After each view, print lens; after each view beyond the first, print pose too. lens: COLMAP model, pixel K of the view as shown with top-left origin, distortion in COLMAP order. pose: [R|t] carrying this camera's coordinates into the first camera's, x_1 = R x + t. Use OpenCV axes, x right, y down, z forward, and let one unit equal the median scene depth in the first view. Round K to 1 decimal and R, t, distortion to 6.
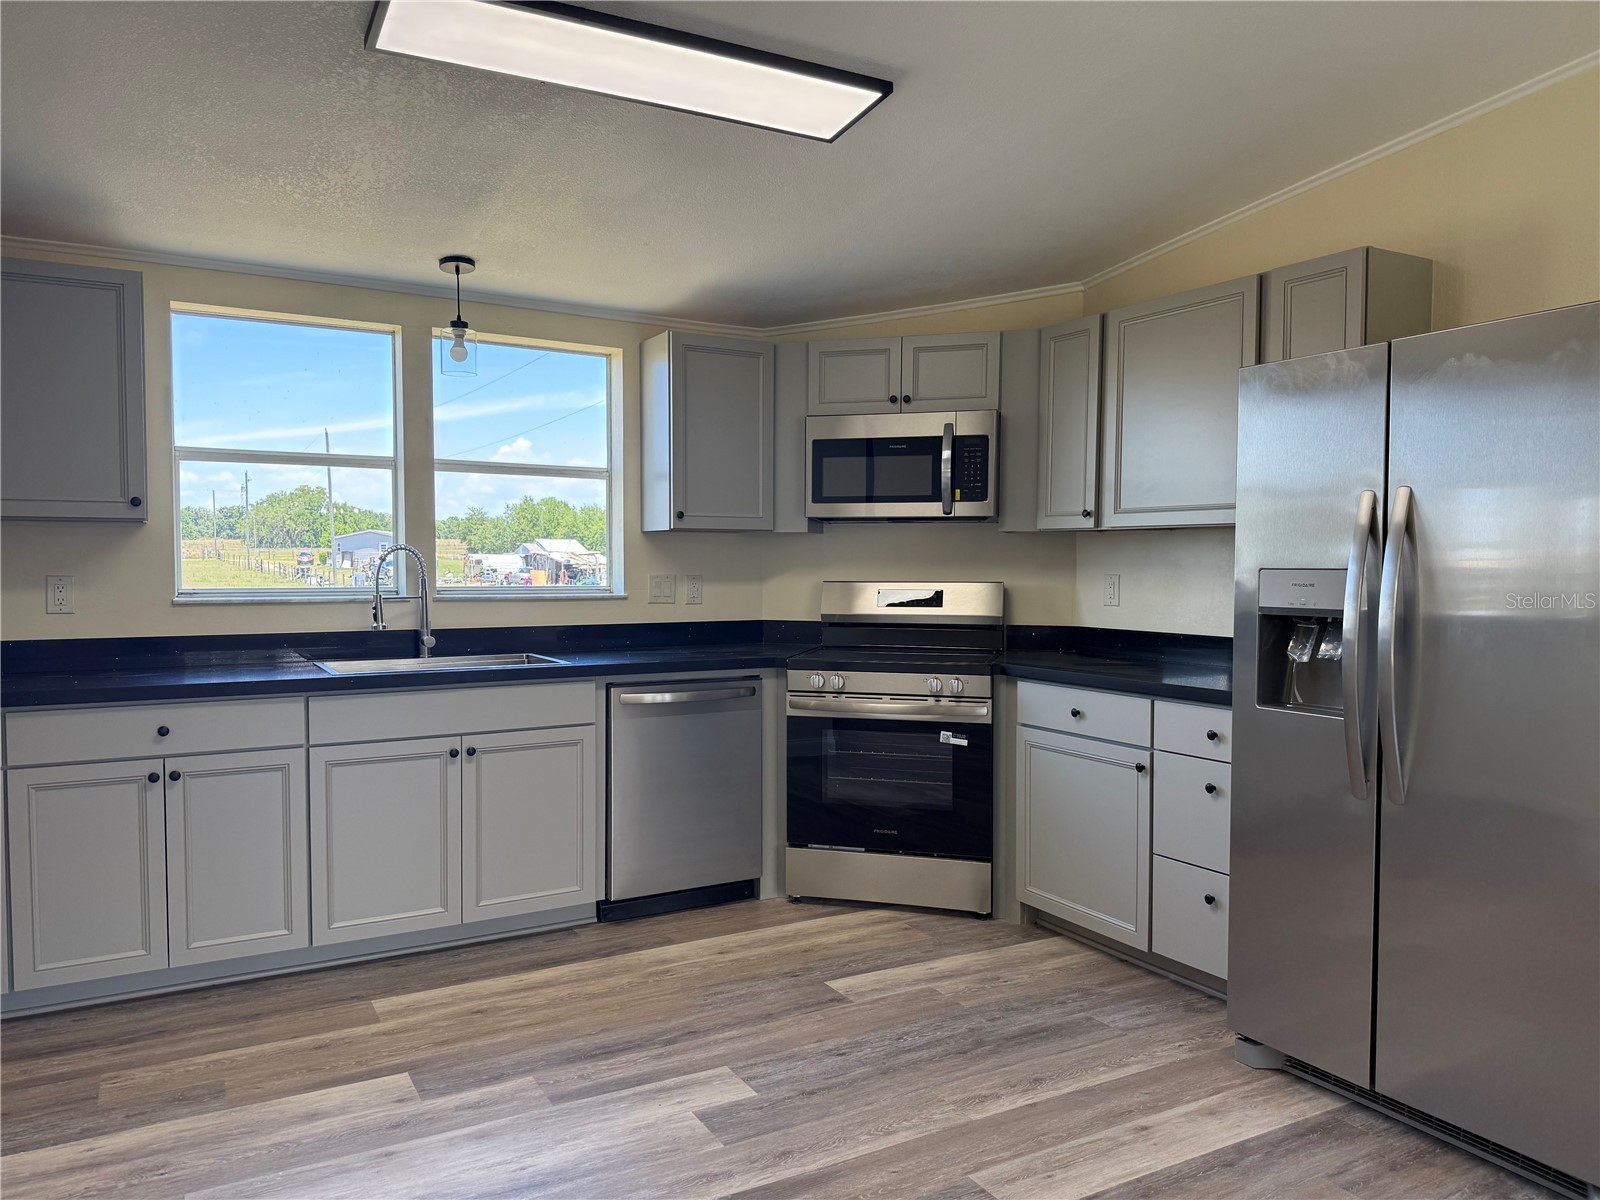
lens RADIAL K [[1135.1, 0, 800.0], [0, 1135.1, 600.0], [0, 0, 1]] dist [0.058869, -0.110673]
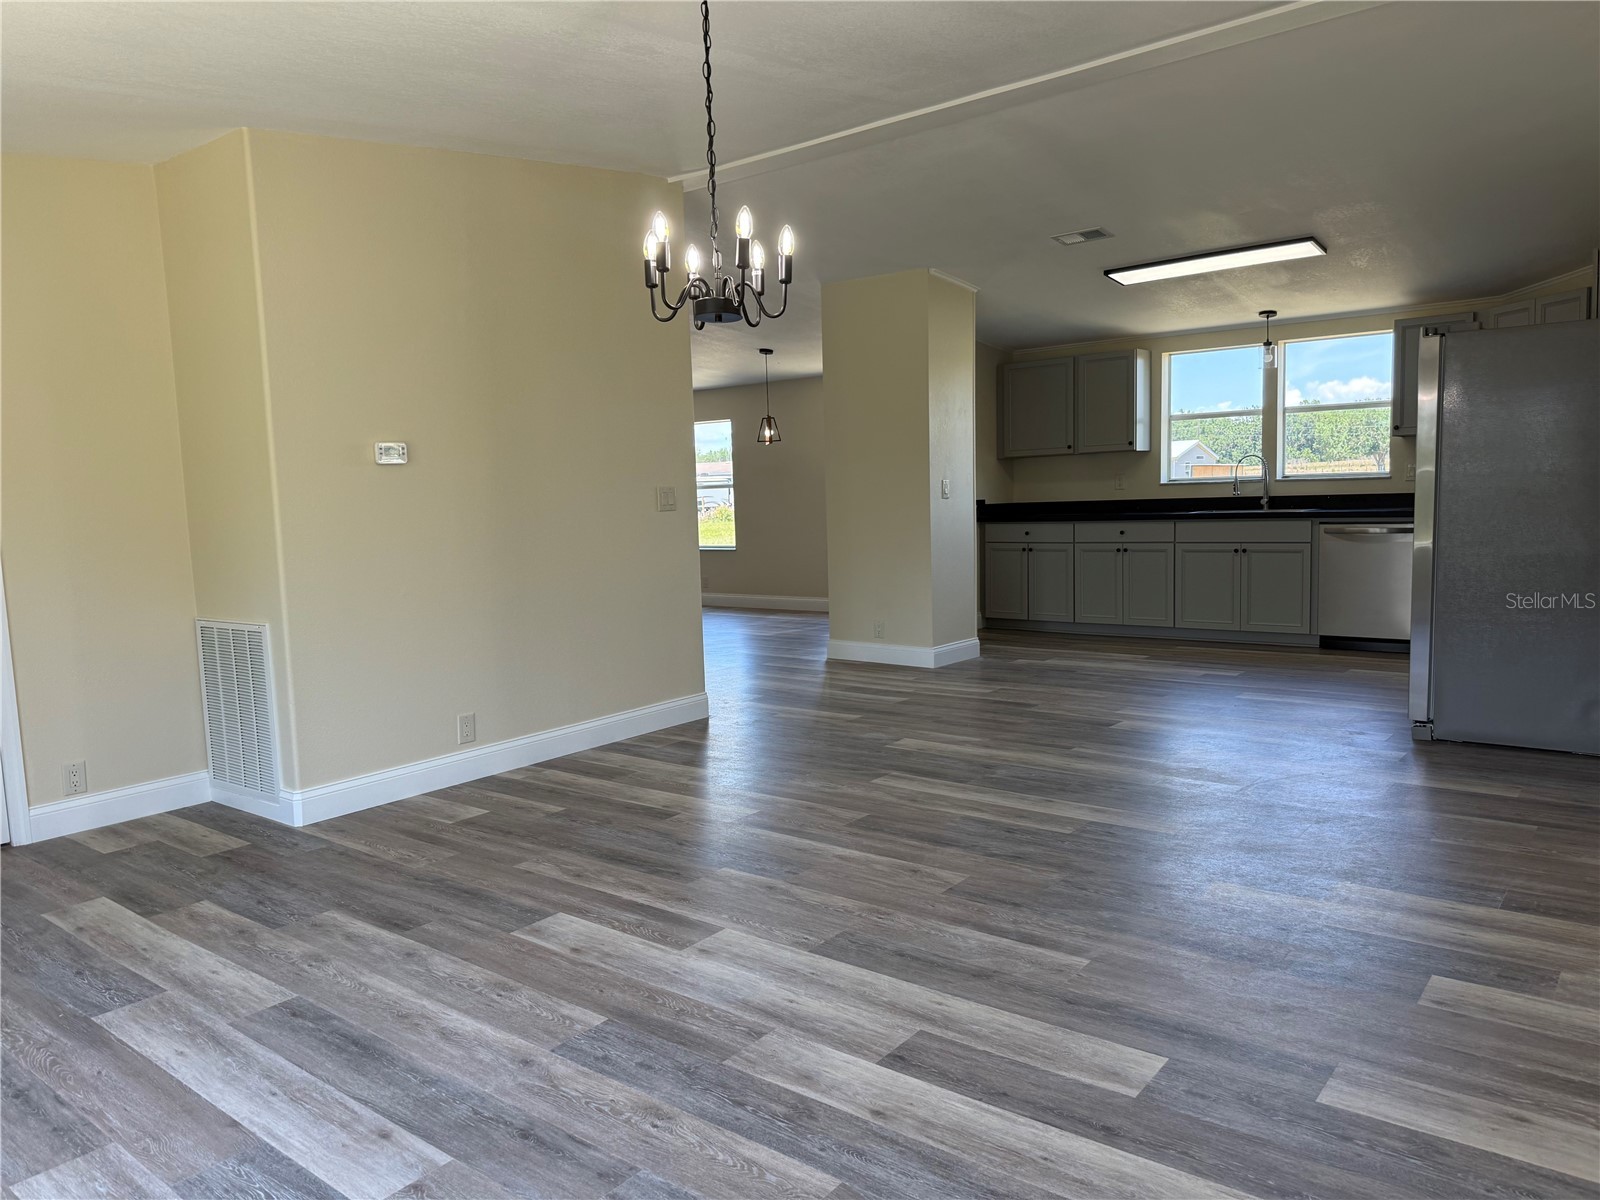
lens RADIAL K [[1087.2, 0, 800.0], [0, 1087.2, 600.0], [0, 0, 1]] dist [0.046214, -0.055292]
pose [[0.377680, 0.074923, -0.922900, 1.267931], [0.000682, 0.996698, 0.081193, 0.056343], [0.925936, -0.031294, 0.376382, -0.535816]]
